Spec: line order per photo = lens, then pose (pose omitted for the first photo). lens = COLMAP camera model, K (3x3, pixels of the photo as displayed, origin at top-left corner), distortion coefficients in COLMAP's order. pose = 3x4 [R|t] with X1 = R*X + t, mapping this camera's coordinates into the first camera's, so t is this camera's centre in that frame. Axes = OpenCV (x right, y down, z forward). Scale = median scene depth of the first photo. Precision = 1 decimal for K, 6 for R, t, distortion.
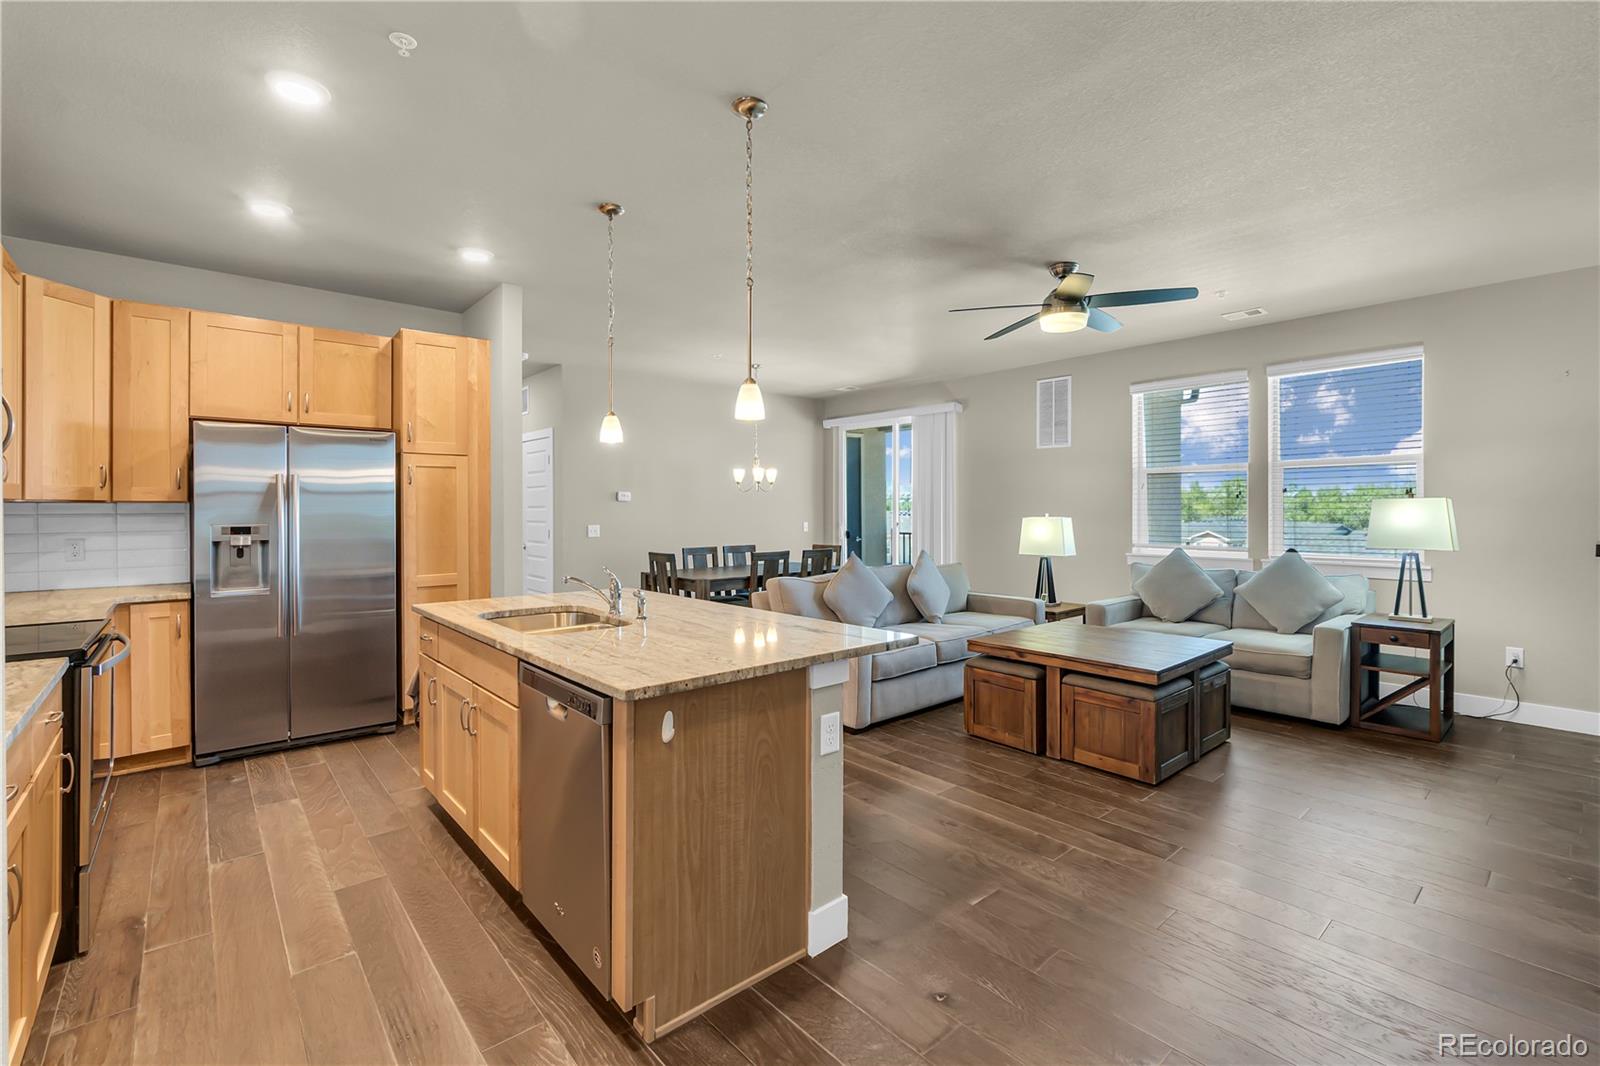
lens RADIAL K [[700.9, 0, 799.3], [0, 700.9, 512.4], [0, 0, 1]] dist [-0.004975, 0.003407]
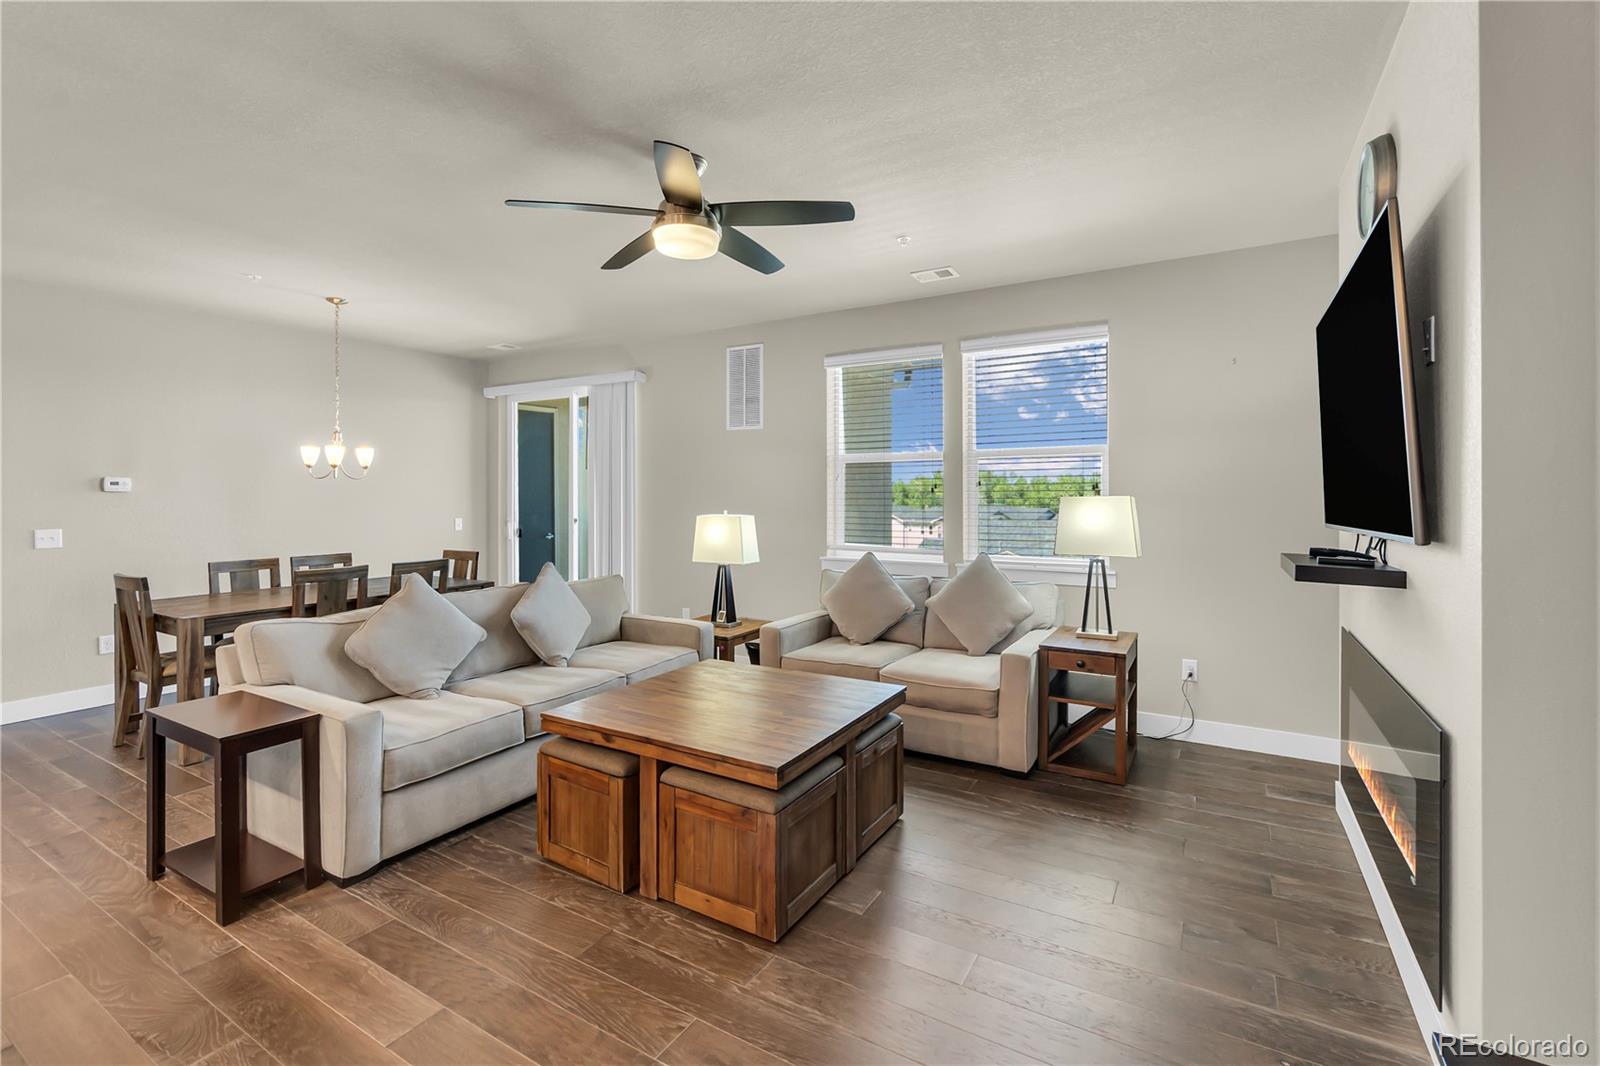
lens RADIAL K [[700.9, 0, 806.5], [0, 700.9, 493.2], [0, 0, 1]] dist [-0.004975, 0.003407]
pose [[0.947570, 0.002031, 0.319543, 0.252906], [-0.000029, 0.999980, -0.006271, -0.017543], [-0.319549, 0.005933, 0.947551, 0.289435]]
